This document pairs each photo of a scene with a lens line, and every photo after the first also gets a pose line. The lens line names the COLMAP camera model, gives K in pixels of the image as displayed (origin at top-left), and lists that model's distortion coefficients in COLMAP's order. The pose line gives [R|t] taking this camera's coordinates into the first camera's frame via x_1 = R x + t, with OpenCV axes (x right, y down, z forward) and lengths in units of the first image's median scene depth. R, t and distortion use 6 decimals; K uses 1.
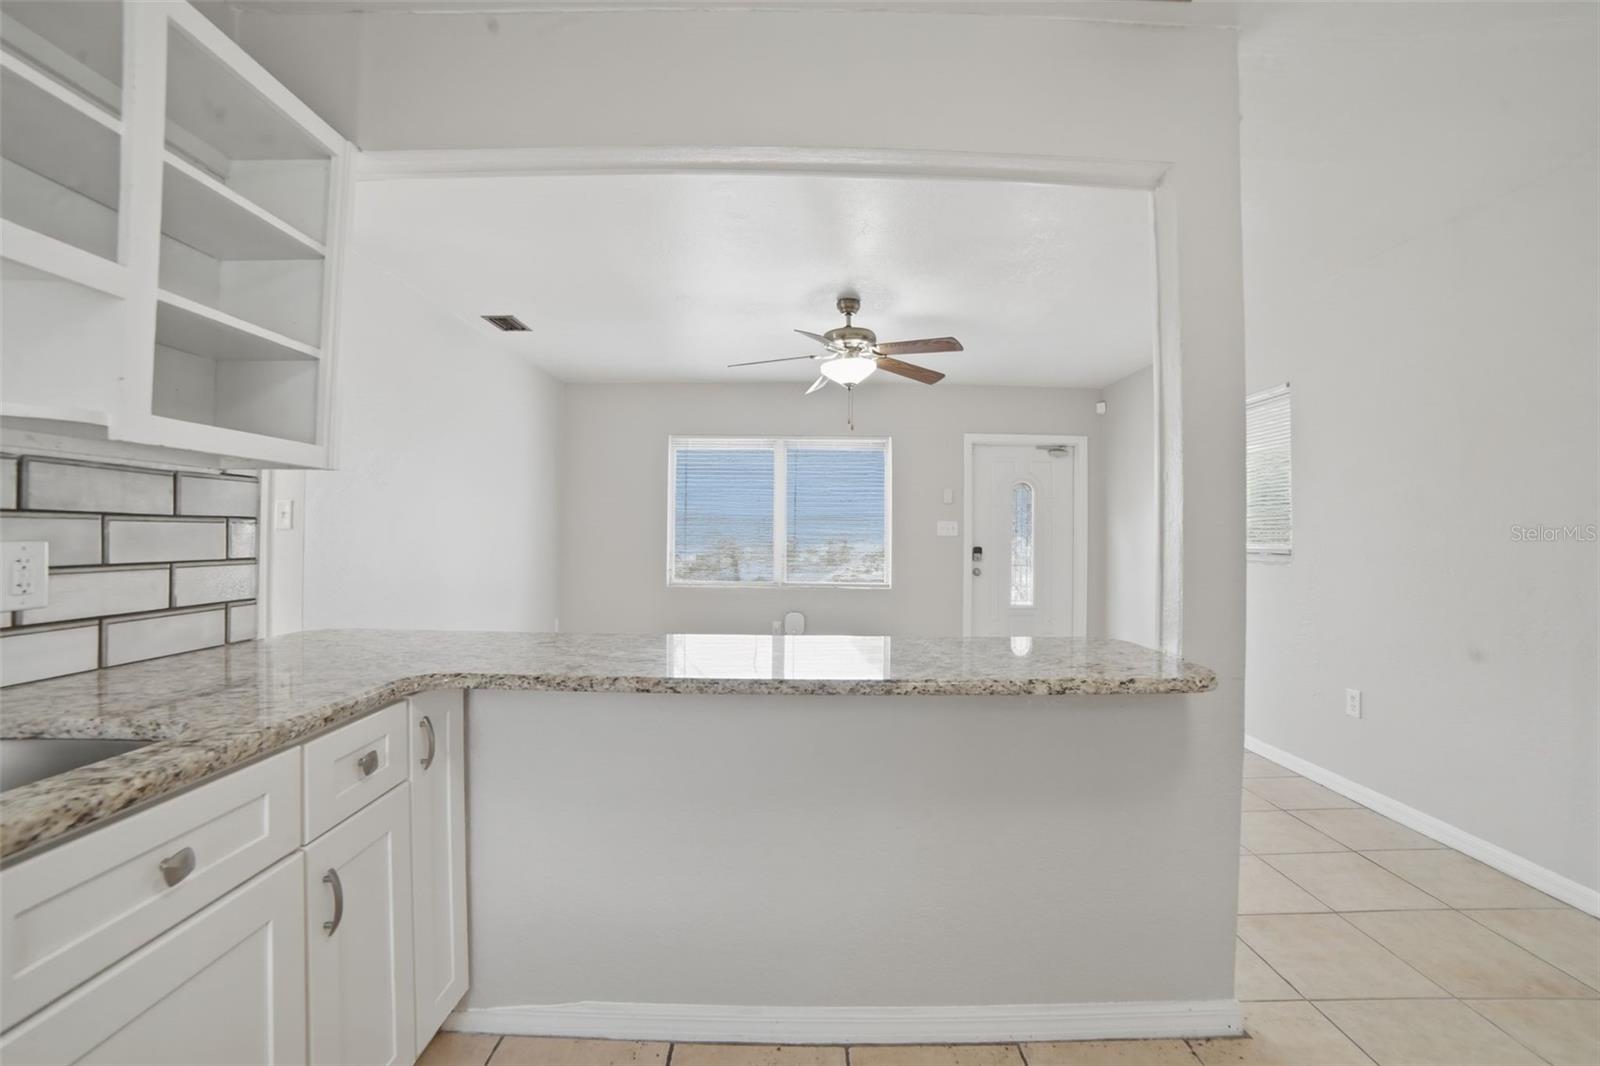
lens RADIAL K [[656.1, 0, 799.5], [0, 656.1, 530.3], [0, 0, 1]] dist [-0.045954, 0.004413]
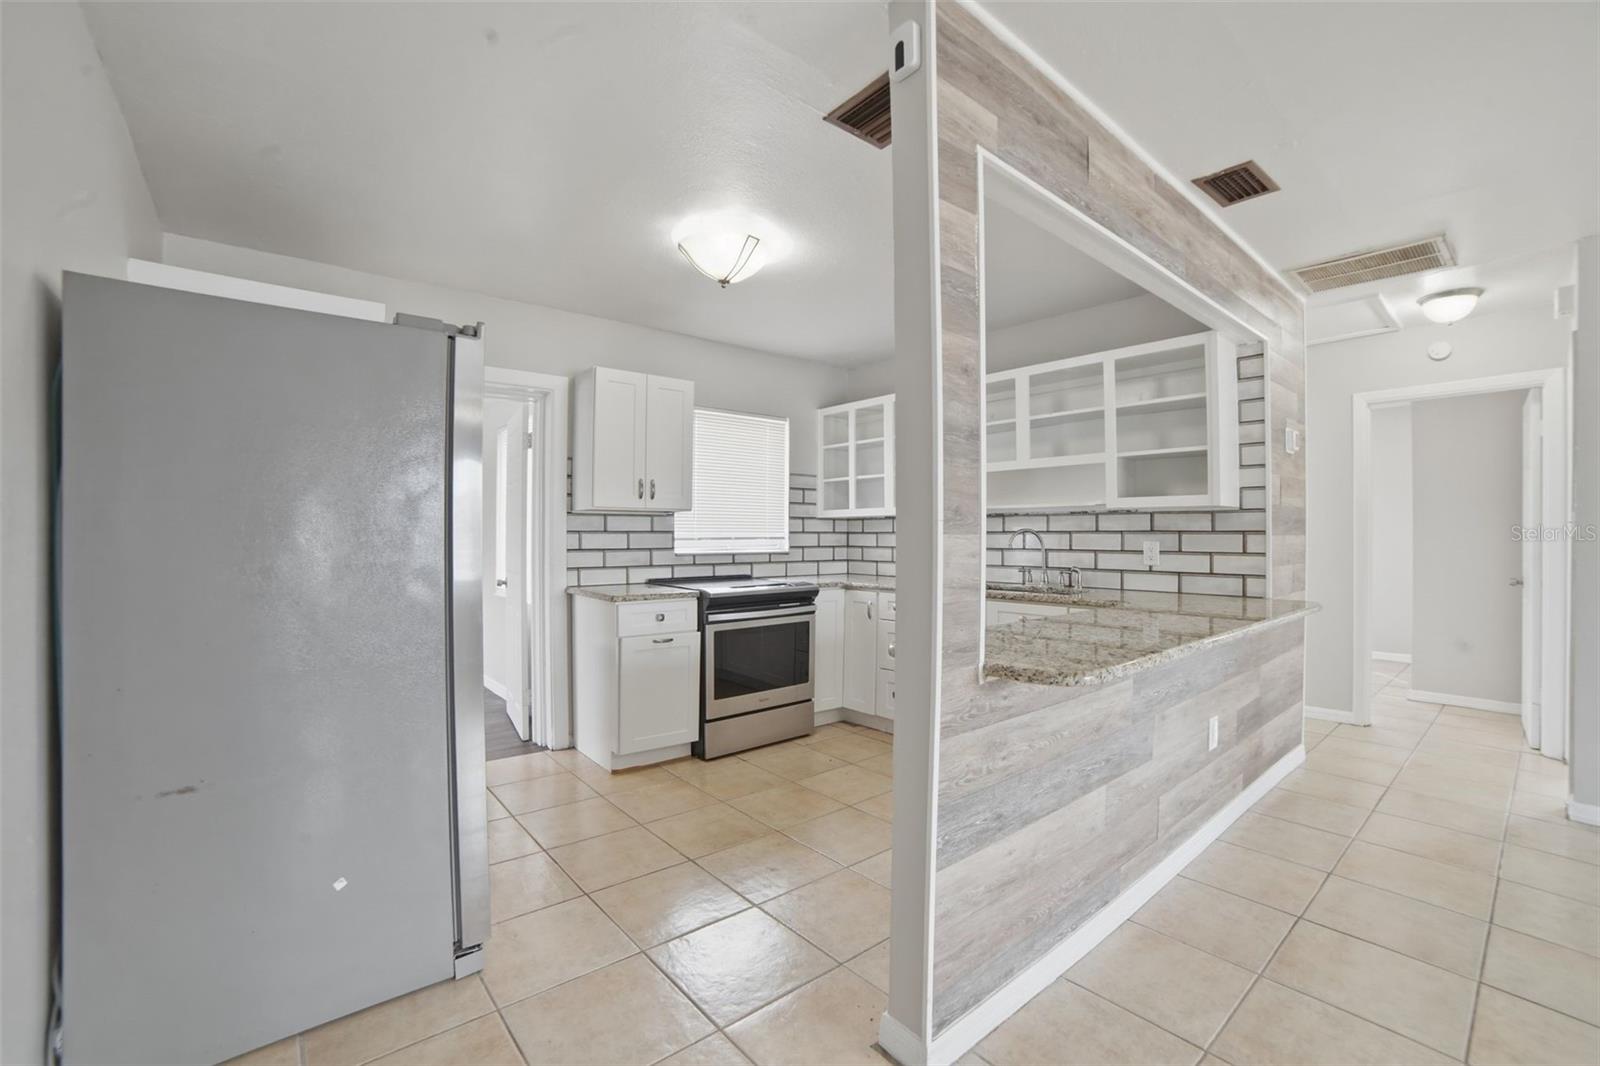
lens RADIAL K [[656.1, 0, 796.2], [0, 656.1, 539.2], [0, 0, 1]] dist [-0.045954, 0.004413]
pose [[-0.766047, -0.005905, -0.642758, 1.566754], [-0.005275, 0.999982, -0.002900, 0.017757], [0.642763, 0.001169, -0.766064, 1.784130]]
